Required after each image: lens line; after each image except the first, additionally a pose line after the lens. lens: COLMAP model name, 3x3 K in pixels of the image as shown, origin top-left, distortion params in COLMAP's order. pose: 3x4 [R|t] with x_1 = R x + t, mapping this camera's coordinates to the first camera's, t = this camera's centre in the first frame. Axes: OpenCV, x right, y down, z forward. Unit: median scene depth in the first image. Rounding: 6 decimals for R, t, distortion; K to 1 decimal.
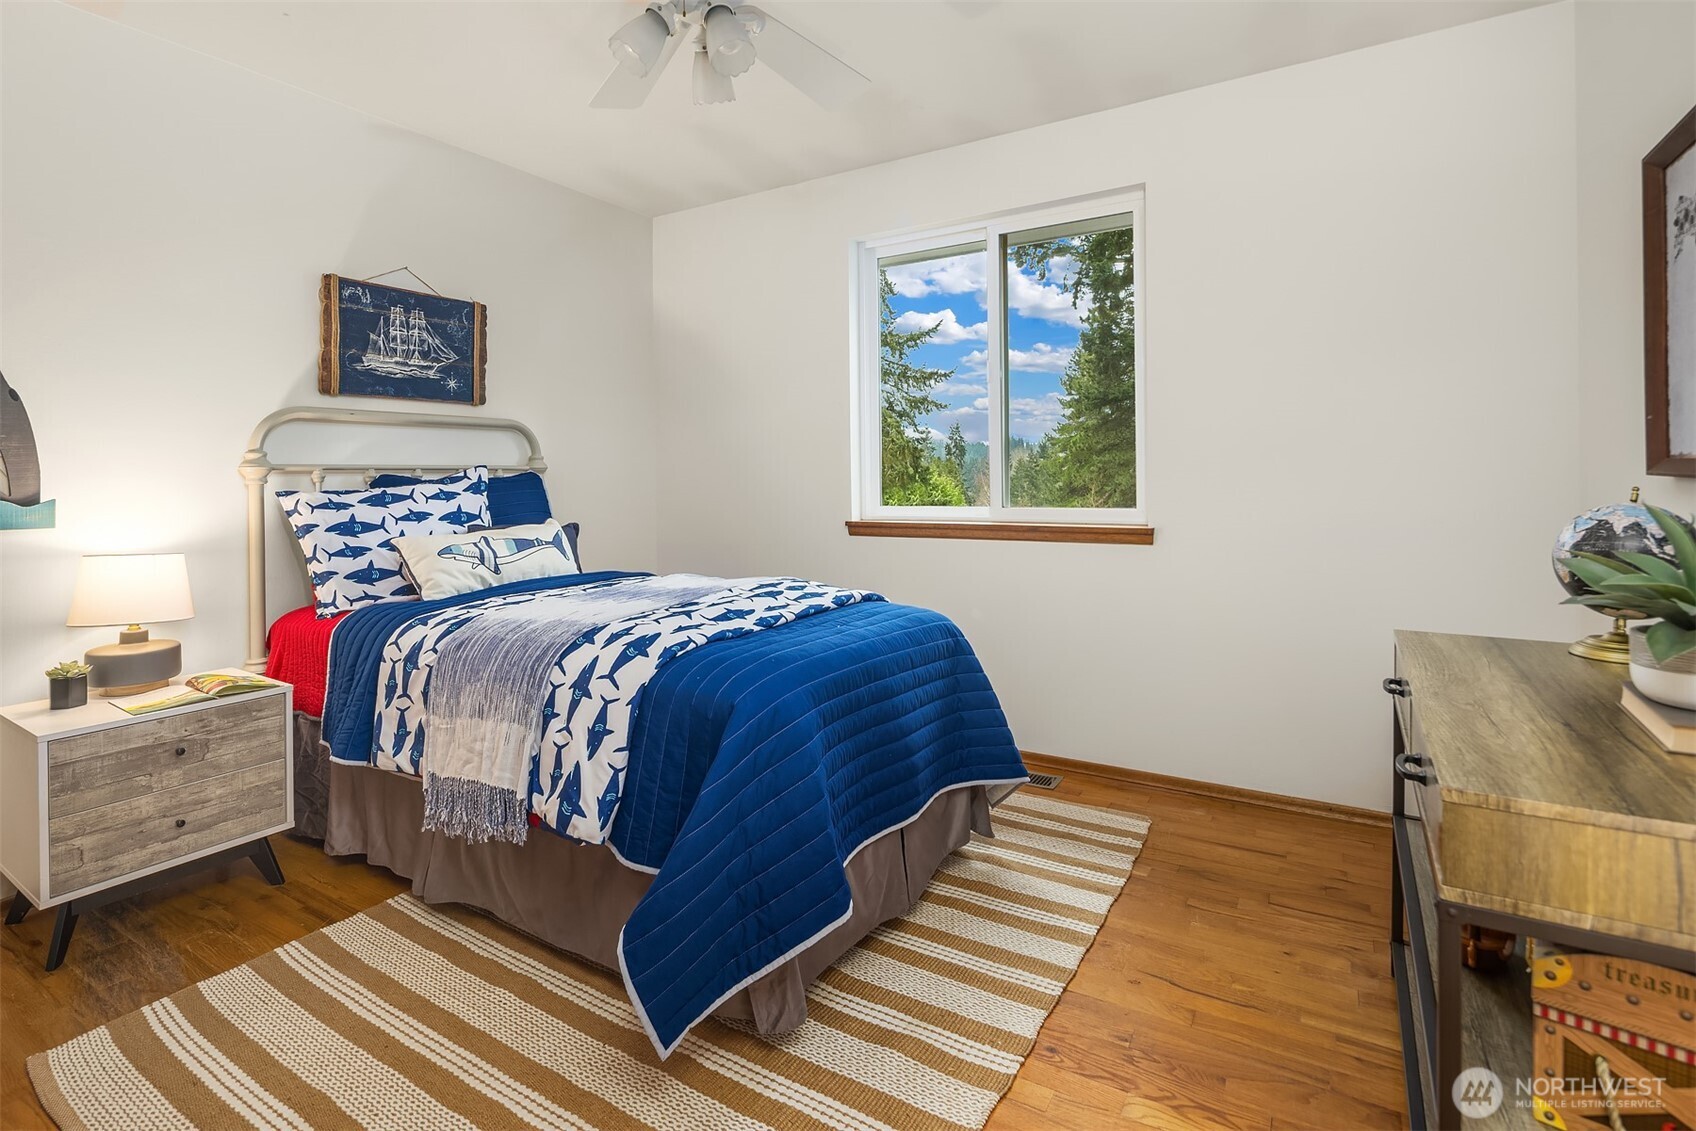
lens RADIAL K [[820.8, 0, 839.9], [0, 820.8, 439.9], [0, 0, 1]] dist [-0.001637, -0.001257]
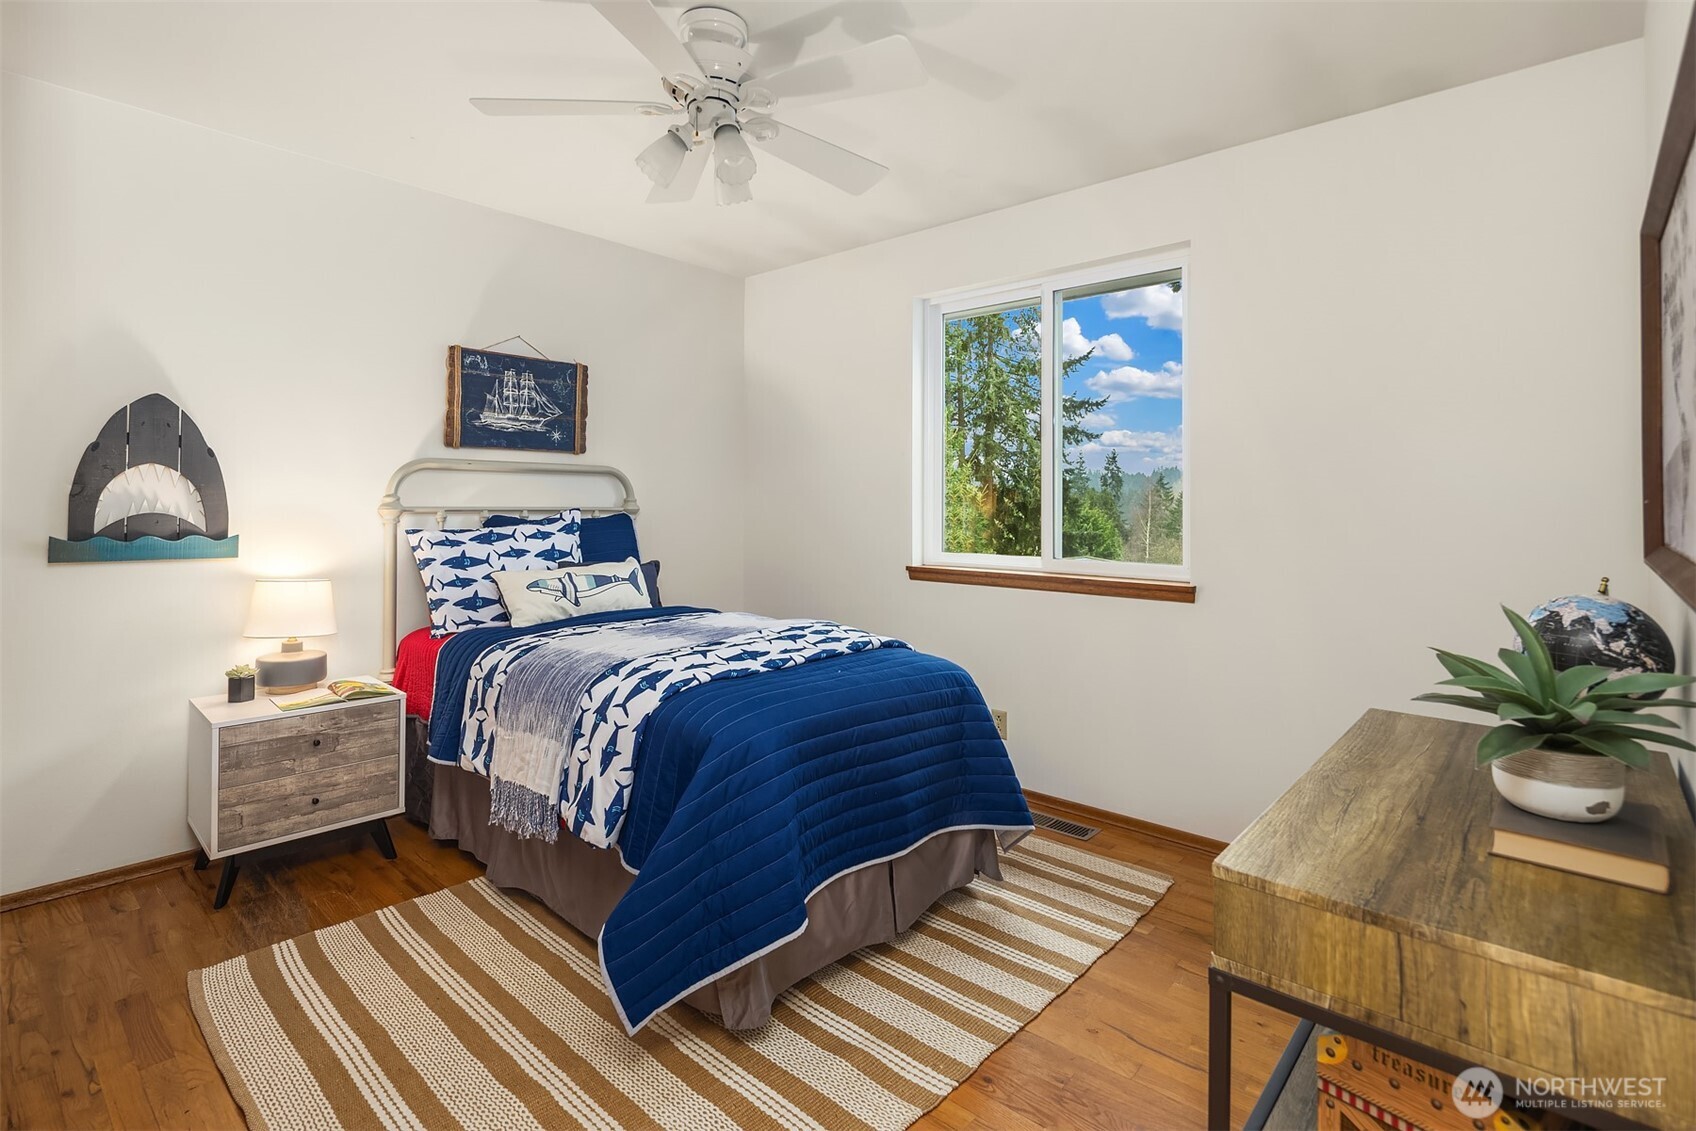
lens RADIAL K [[818.1, 0, 841.4], [0, 818.1, 457.5], [0, 0, 1]] dist [-0.000870, -0.000963]
pose [[0.983524, 0.009190, -0.180543, 0.212817], [-0.011416, 0.999871, -0.011296, -0.050388], [0.180416, 0.013171, 0.983502, -0.085911]]
